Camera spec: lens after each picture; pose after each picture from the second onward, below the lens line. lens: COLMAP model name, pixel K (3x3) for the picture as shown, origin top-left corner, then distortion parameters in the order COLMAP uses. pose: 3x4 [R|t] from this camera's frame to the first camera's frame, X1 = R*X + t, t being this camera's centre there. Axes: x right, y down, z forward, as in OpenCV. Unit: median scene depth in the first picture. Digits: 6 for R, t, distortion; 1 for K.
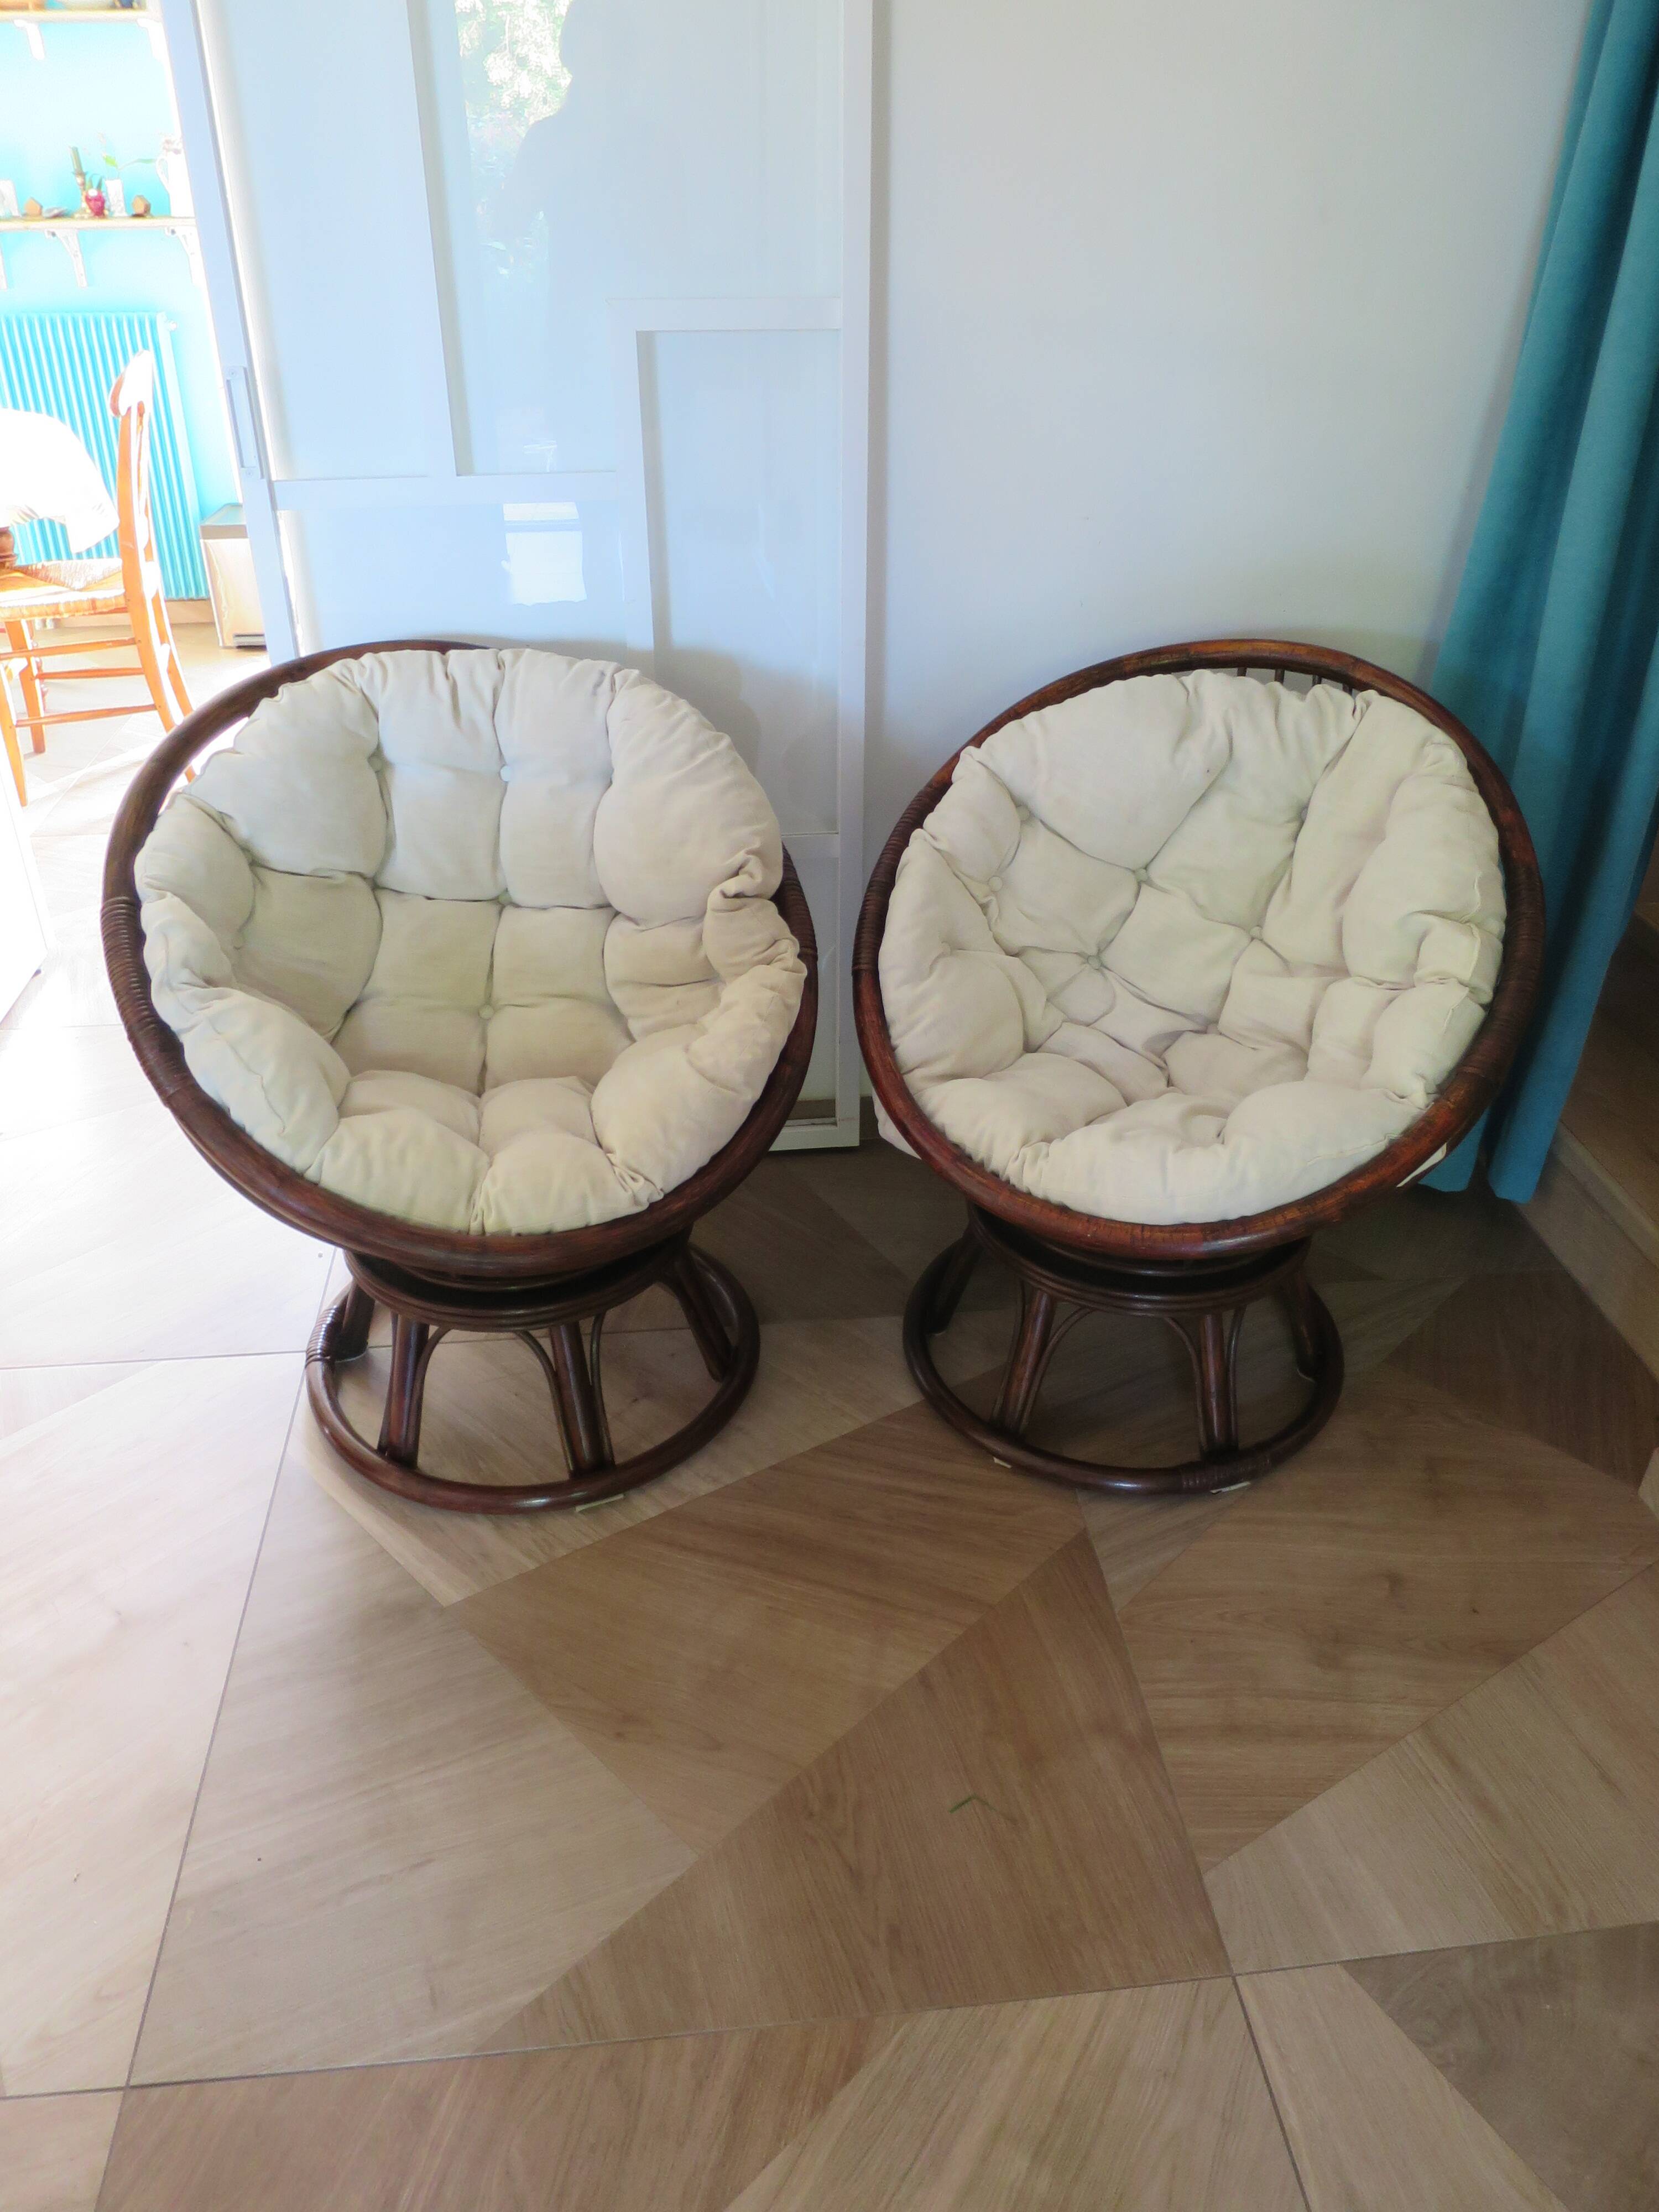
lens RADIAL K [[1590.9, 0, 835.5], [0, 1590.9, 1091.4], [0, 0, 1]] dist [-0.037479, 0.018226]
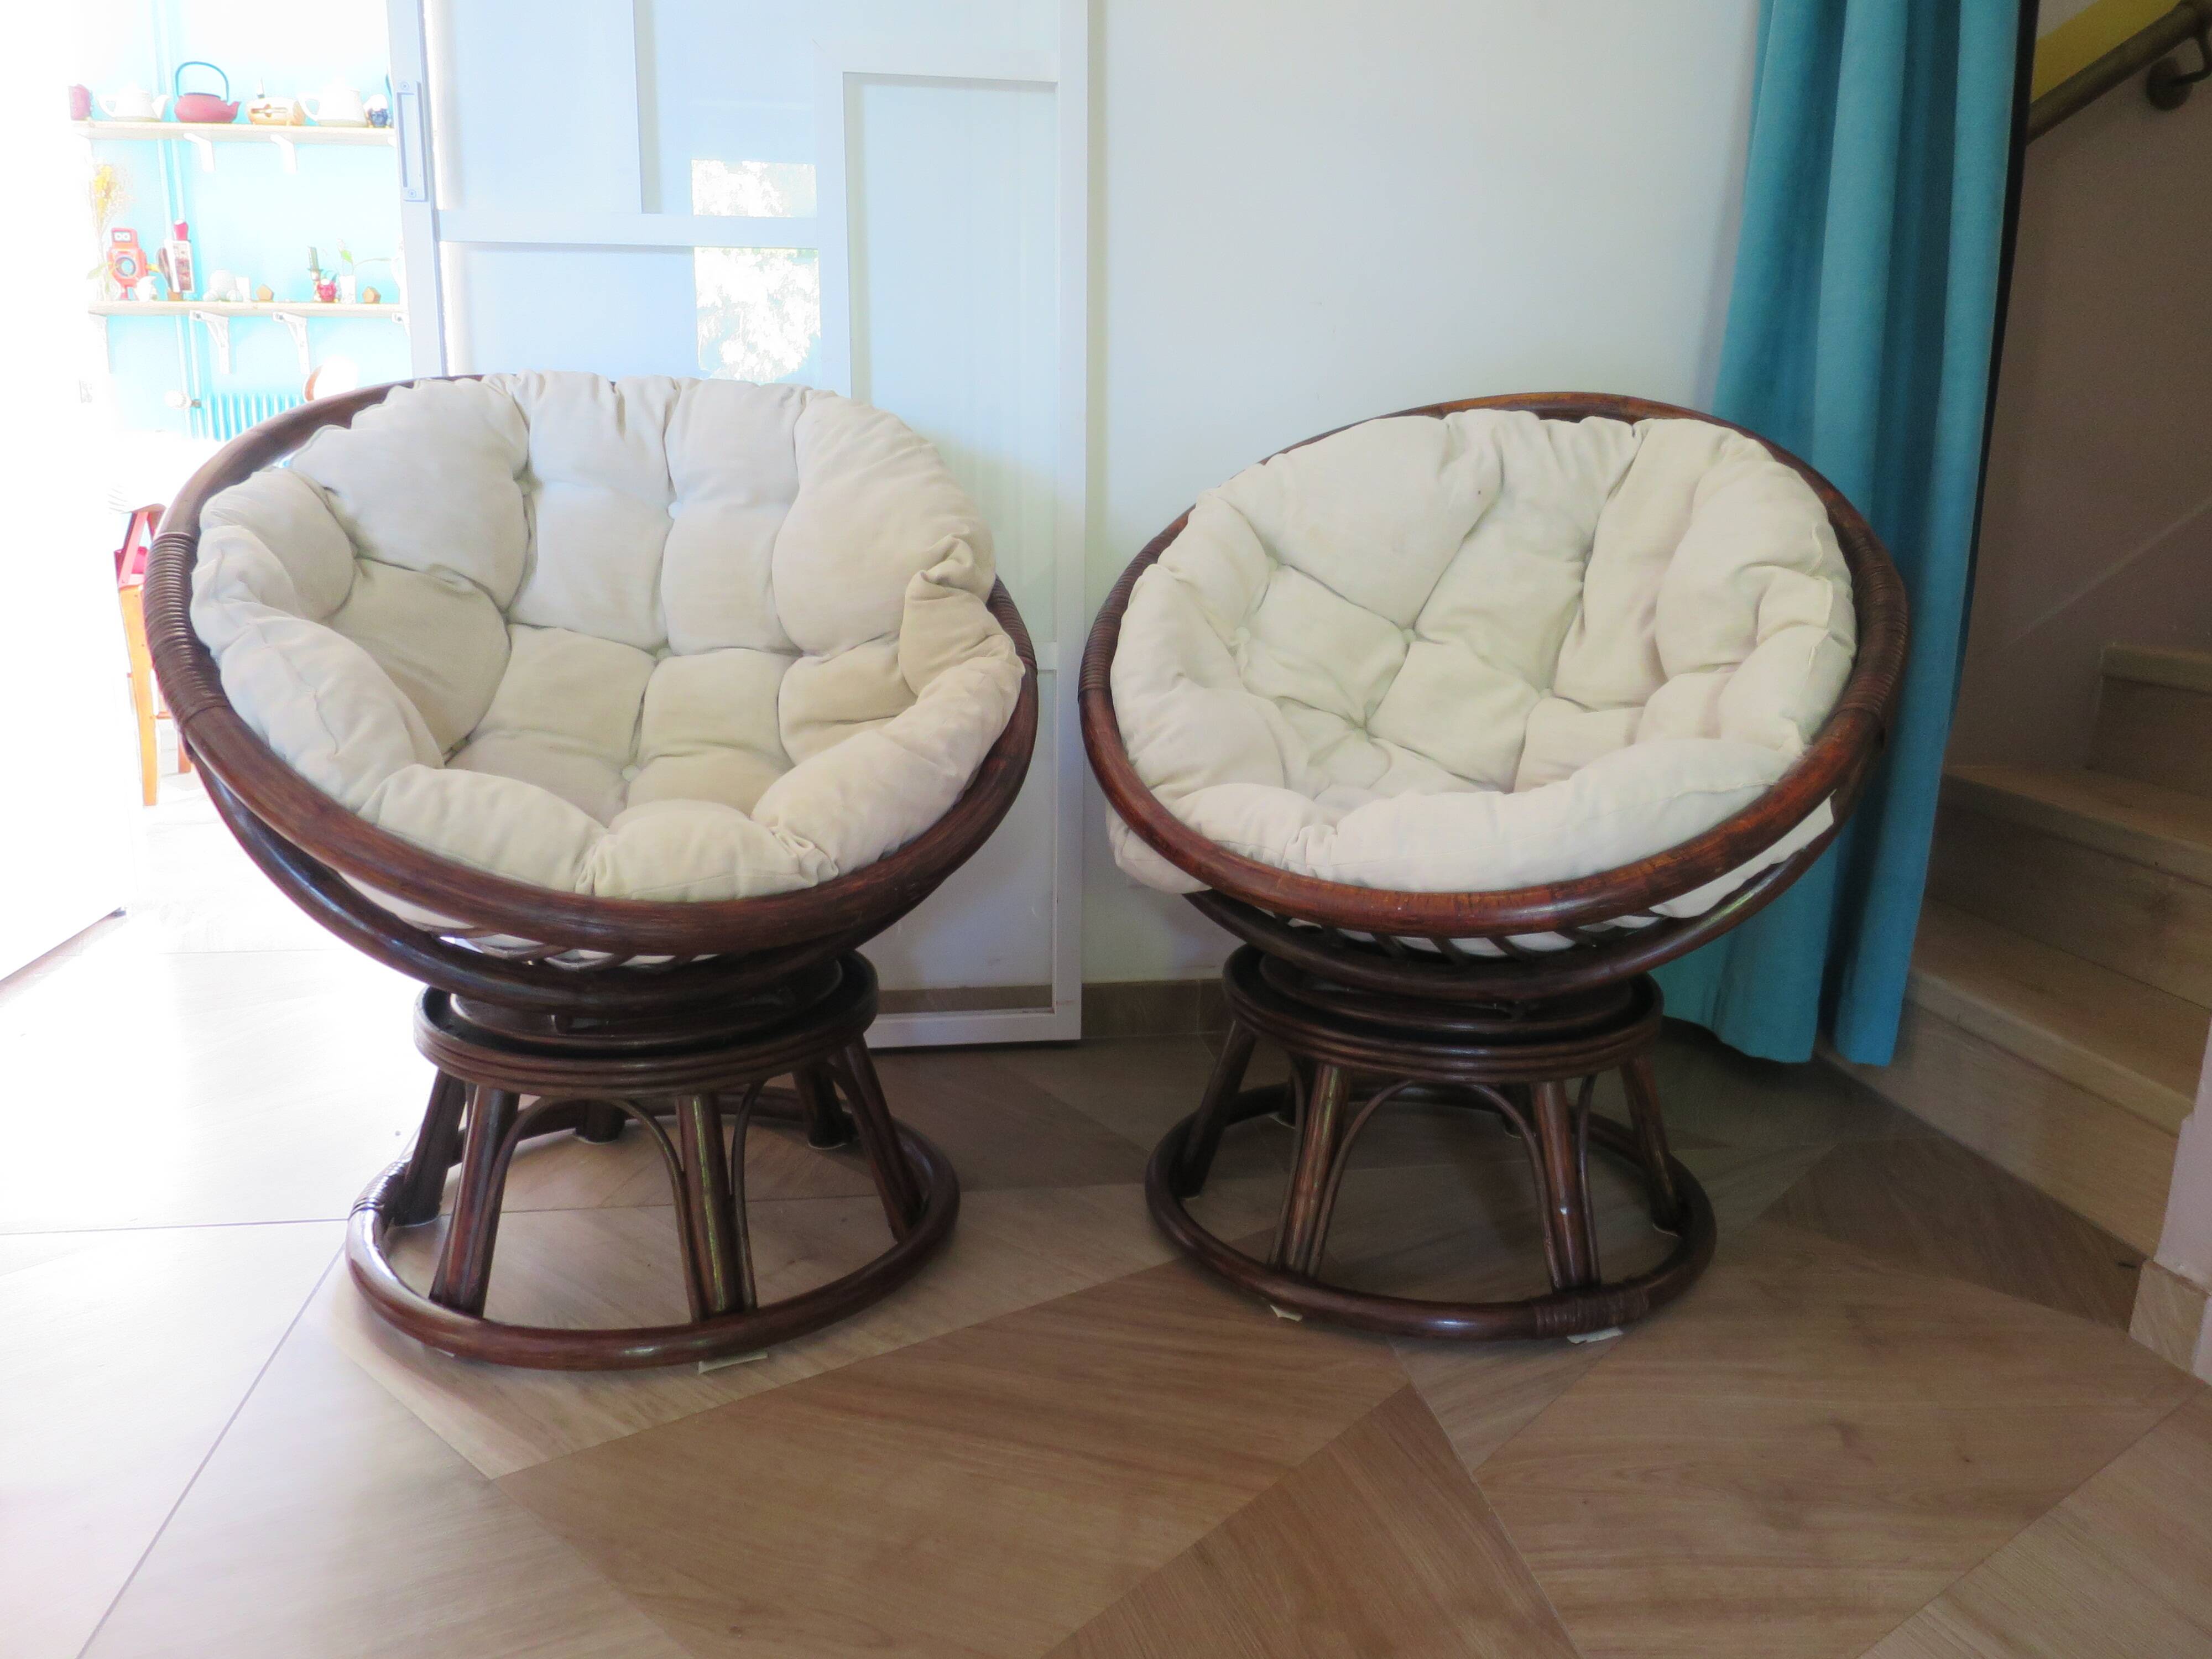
lens RADIAL K [[1590.9, 0, 1107.6], [0, 1590.9, 826.8], [0, 0, 1]] dist [-0.037479, 0.018226]
pose [[0.998810, 0.000202, 0.048769, -0.015396], [0.015232, 0.948672, -0.315895, 0.266434], [-0.046329, 0.316262, 0.947540, 0.248800]]
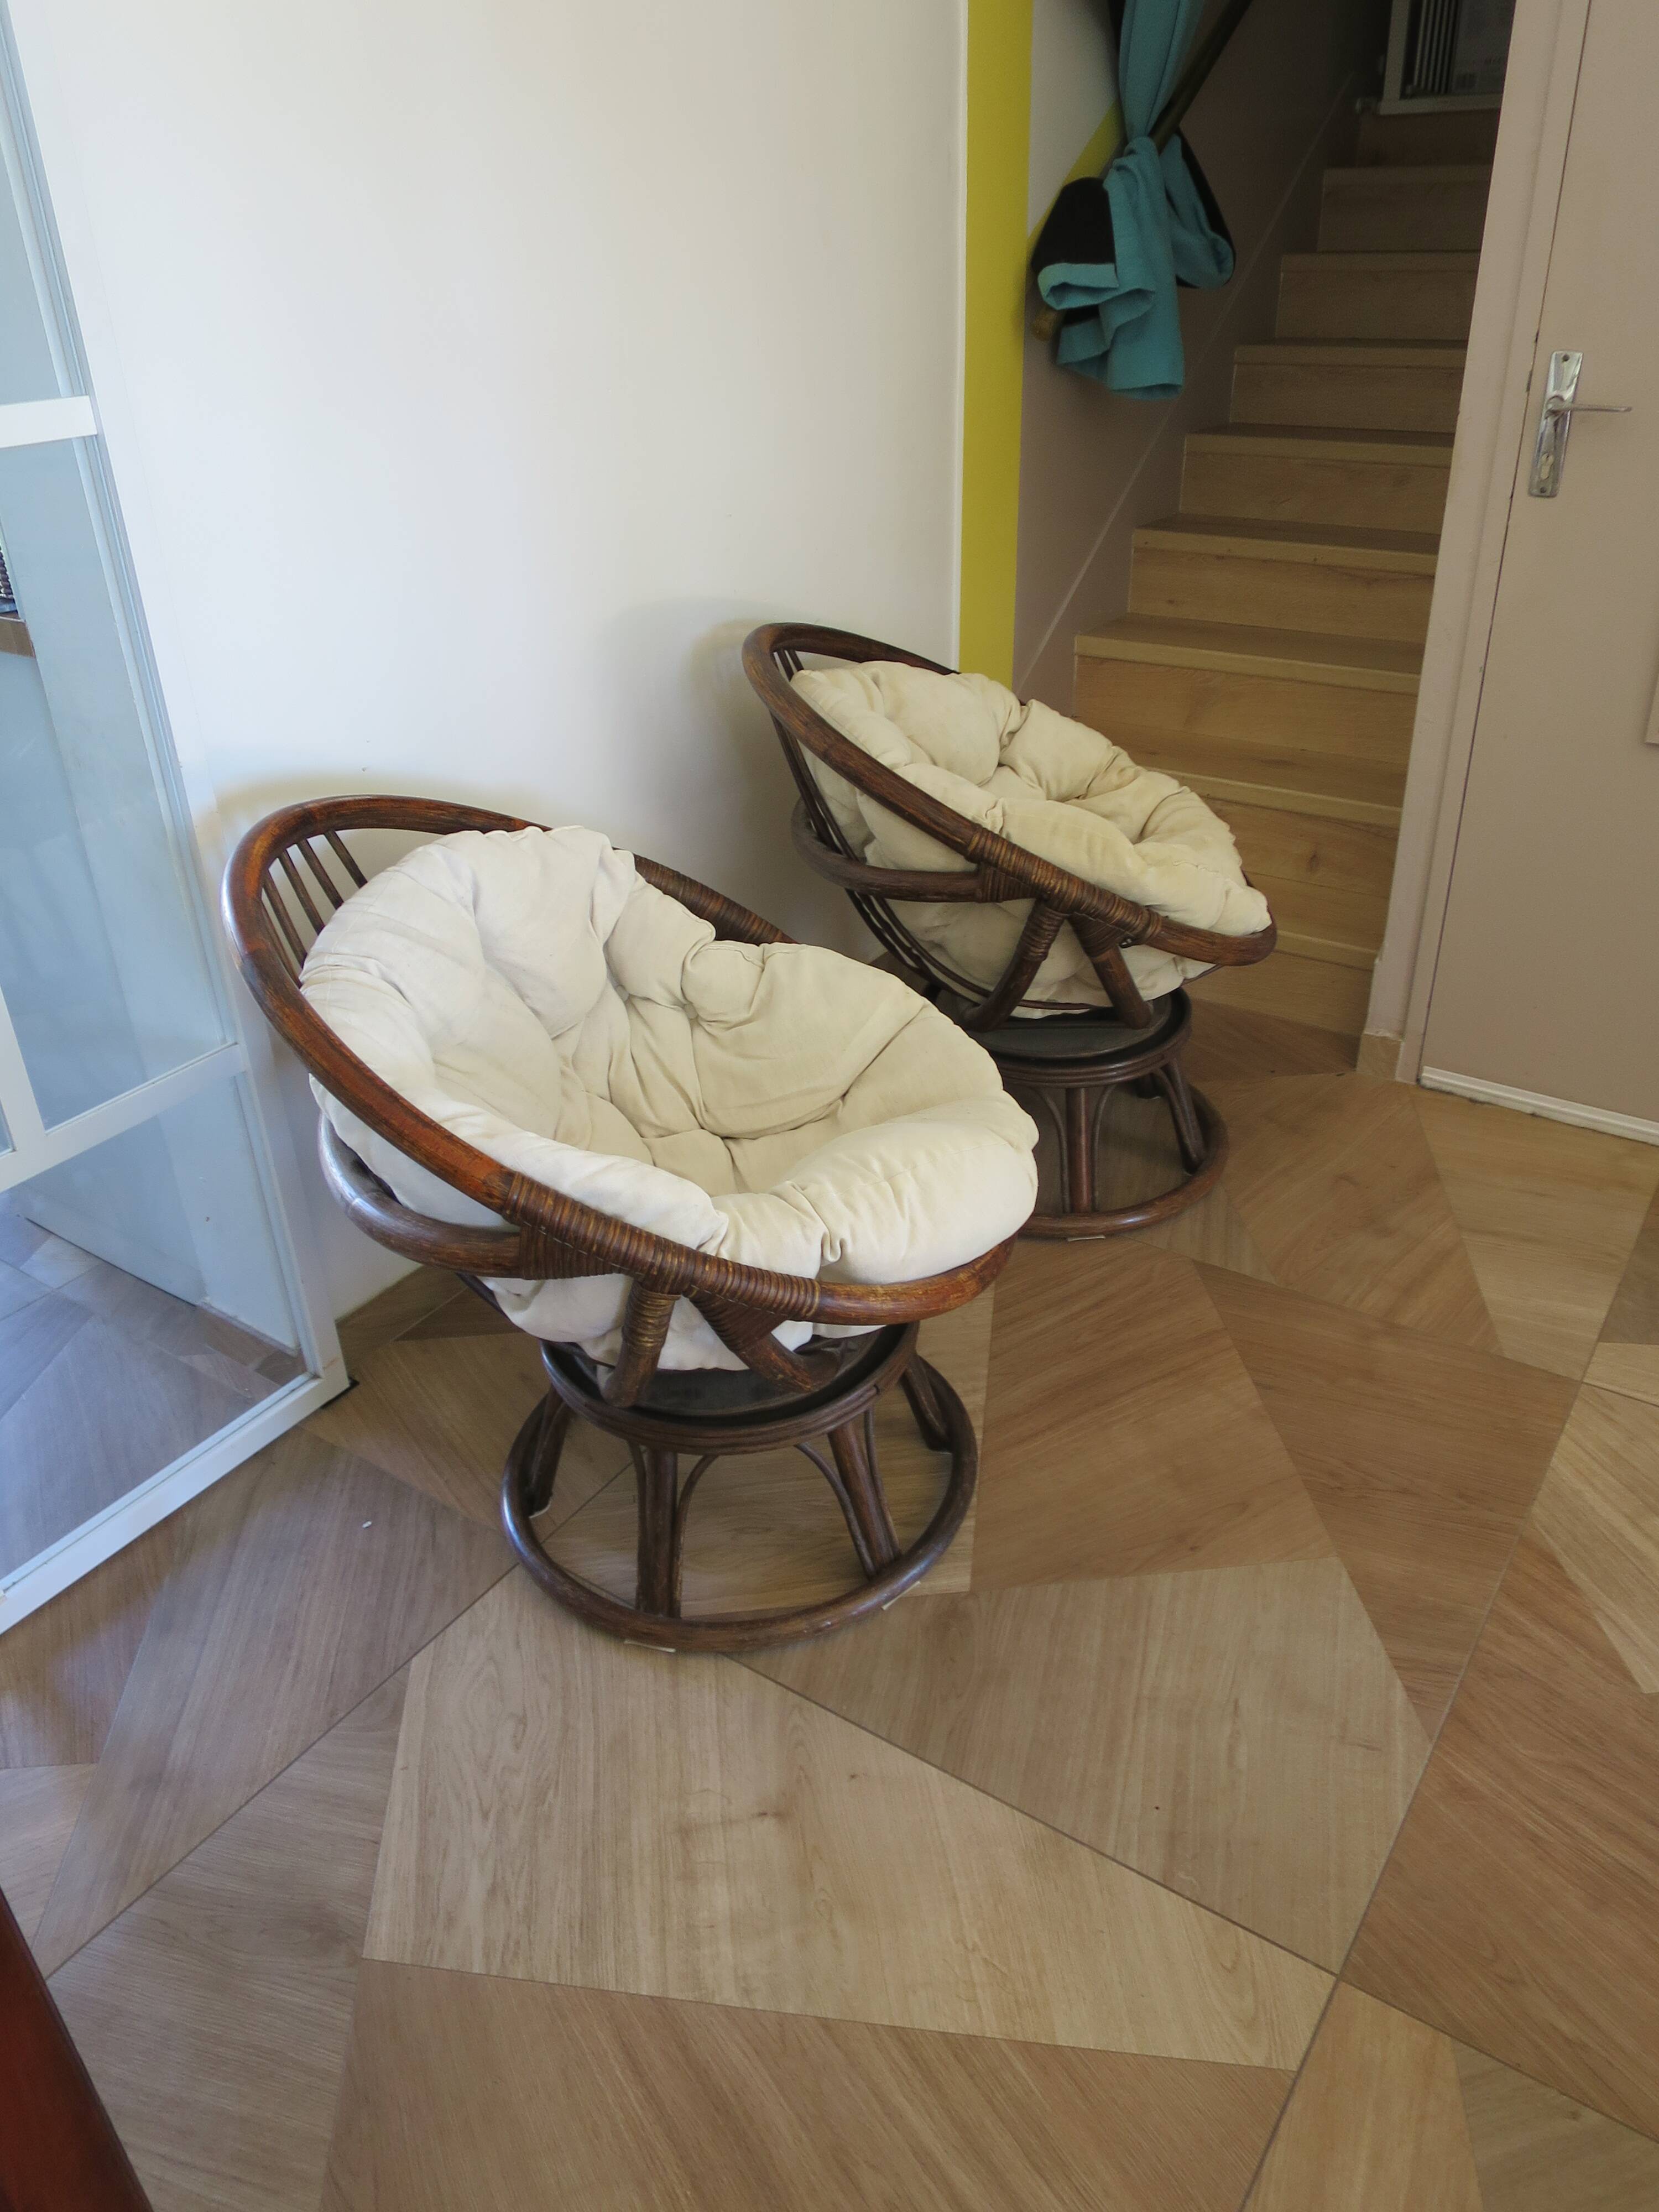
lens RADIAL K [[1590.9, 0, 852.7], [0, 1590.9, 1111.9], [0, 0, 1]] dist [-0.037479, 0.018226]
pose [[0.640860, -0.396226, 0.657497, -0.798273], [0.419793, 0.897974, 0.131973, -0.104288], [-0.642707, 0.191437, 0.741809, 0.234439]]
